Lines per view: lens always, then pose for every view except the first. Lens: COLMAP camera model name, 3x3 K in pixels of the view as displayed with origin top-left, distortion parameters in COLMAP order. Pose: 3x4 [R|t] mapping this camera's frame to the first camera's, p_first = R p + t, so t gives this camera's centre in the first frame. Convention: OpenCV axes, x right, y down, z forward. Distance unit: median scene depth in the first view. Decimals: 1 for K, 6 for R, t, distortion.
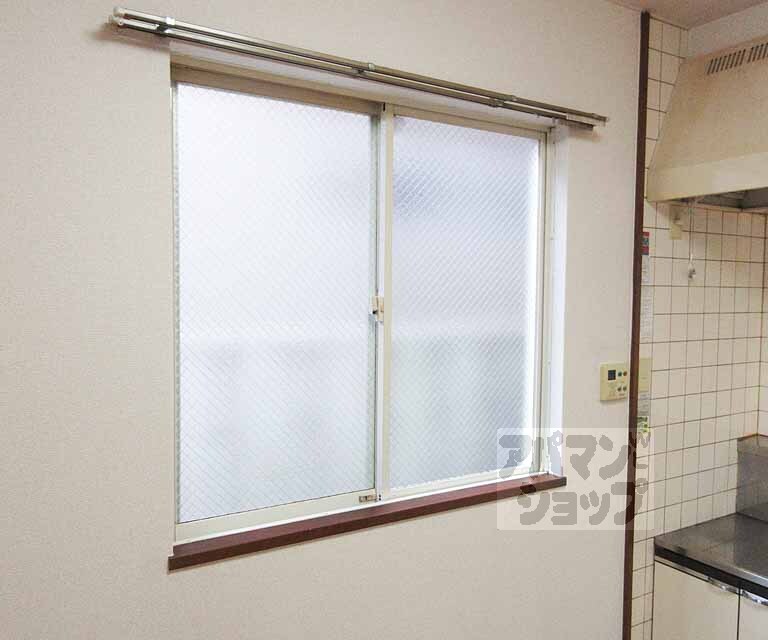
lens RADIAL K [[644.5, 0, 384.3], [0, 644.5, 320.5], [0, 0, 1]] dist [-0.008628, -0.002701]
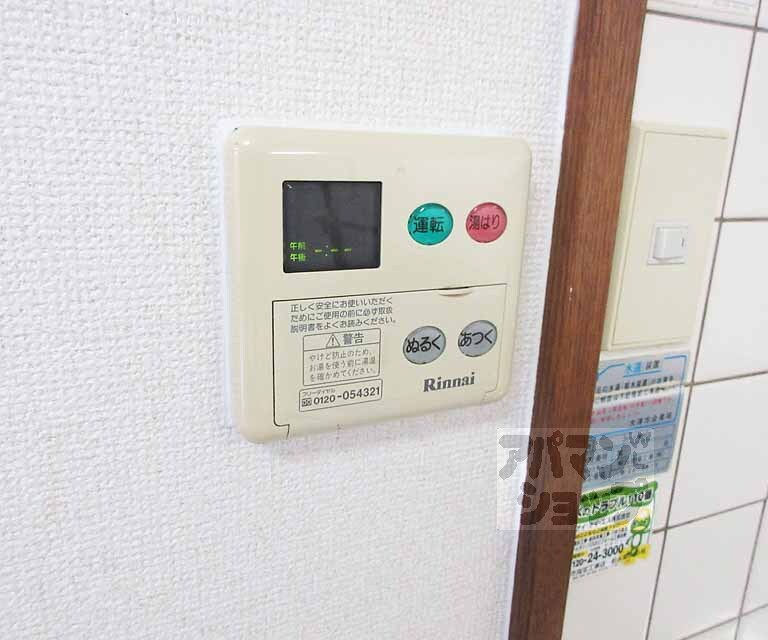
lens RADIAL K [[644.5, 0, 383.7], [0, 644.5, 320.3], [0, 0, 1]] dist [-0.008628, -0.002701]
pose [[0.994829, 0.054561, -0.085664, 0.367469], [-0.035228, 0.976457, 0.212817, 0.075631], [0.095258, -0.208699, 0.973330, 0.876399]]
